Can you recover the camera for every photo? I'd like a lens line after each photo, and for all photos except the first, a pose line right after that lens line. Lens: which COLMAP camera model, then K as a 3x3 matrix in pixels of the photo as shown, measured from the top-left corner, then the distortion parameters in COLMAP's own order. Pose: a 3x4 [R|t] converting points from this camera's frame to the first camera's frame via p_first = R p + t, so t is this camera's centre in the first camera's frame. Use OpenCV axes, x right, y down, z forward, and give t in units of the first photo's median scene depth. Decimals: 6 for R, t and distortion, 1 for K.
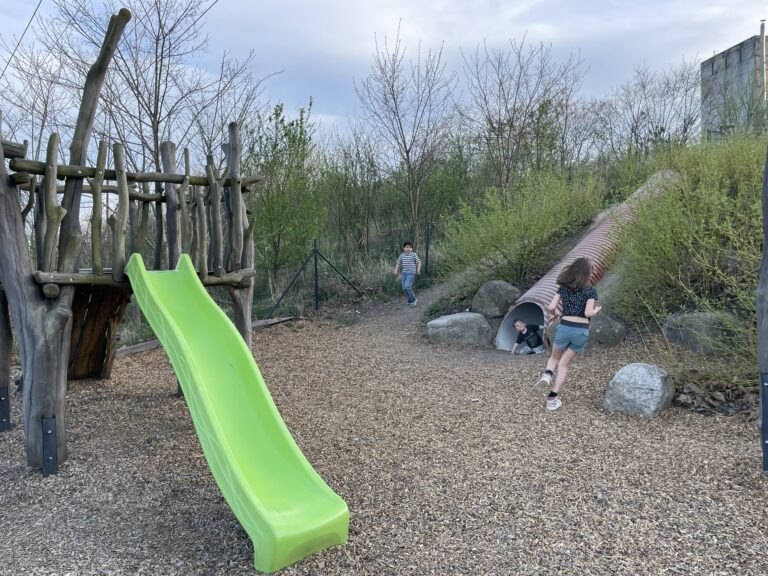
lens RADIAL K [[581.3, 0, 385.2], [0, 581.3, 294.0], [0, 0, 1]] dist [0.048841, -0.043607]
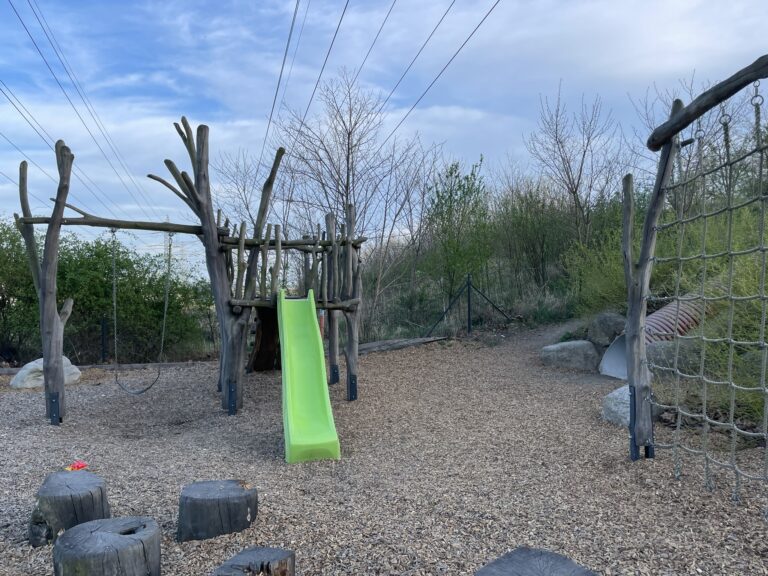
lens RADIAL K [[581.3, 0, 384.4], [0, 581.3, 283.1], [0, 0, 1]] dist [0.048841, -0.043607]
pose [[0.902313, 0.009902, -0.430969, 0.501844], [-0.036962, 0.997832, -0.054461, -0.005659], [0.429495, 0.065070, 0.900722, -0.340867]]
